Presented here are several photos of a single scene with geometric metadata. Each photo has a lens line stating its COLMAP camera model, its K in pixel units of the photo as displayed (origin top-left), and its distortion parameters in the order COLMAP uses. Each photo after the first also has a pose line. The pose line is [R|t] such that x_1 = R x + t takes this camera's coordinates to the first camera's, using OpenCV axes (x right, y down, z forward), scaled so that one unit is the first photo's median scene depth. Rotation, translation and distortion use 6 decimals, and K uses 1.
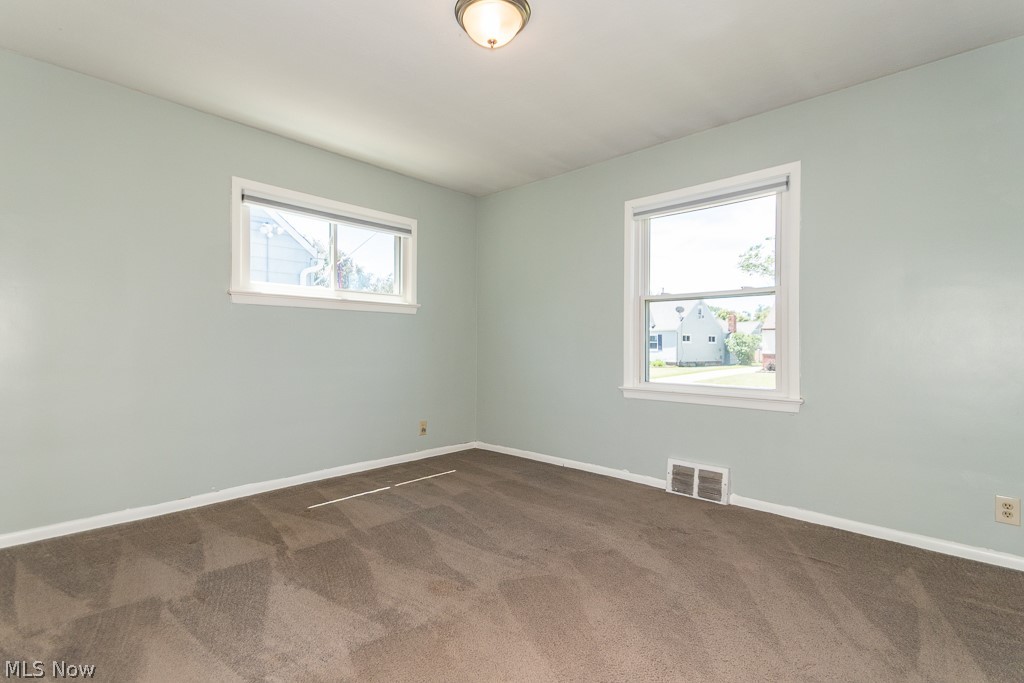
lens RADIAL K [[474.2, 0, 515.9], [0, 474.2, 337.3], [0, 0, 1]] dist [0.043632, -0.000187]
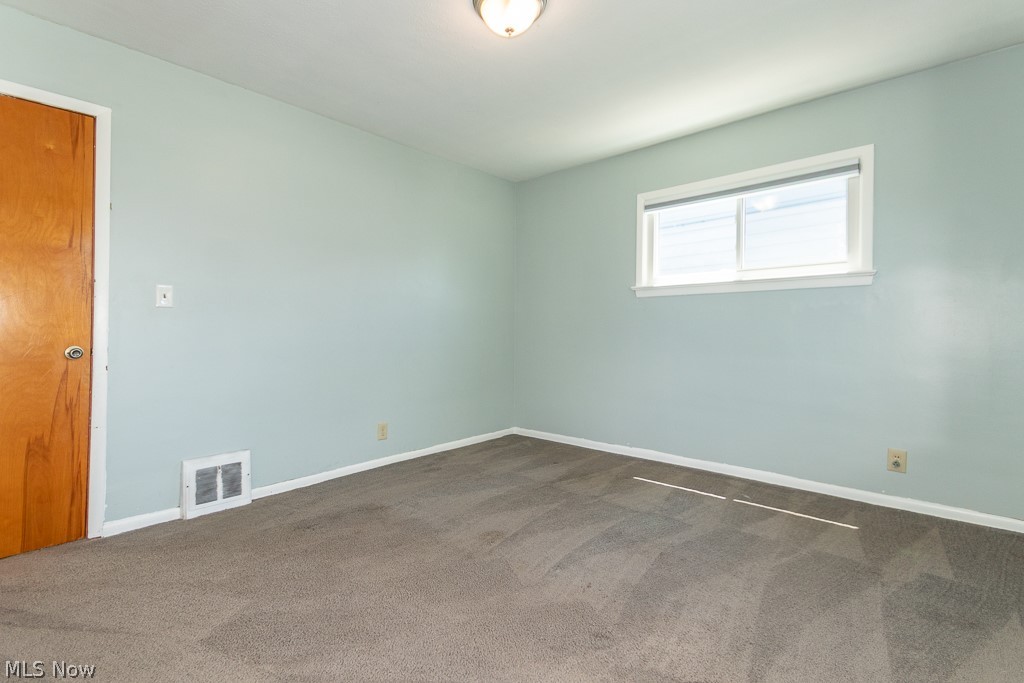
lens RADIAL K [[483.6, 0, 495.9], [0, 483.6, 337.5], [0, 0, 1]] dist [0.000261, -0.000090]
pose [[-0.003289, 0.002660, -0.999991, 0.791983], [0.012081, 0.999924, 0.002620, 0.027110], [0.999922, -0.012073, -0.003321, 0.793097]]
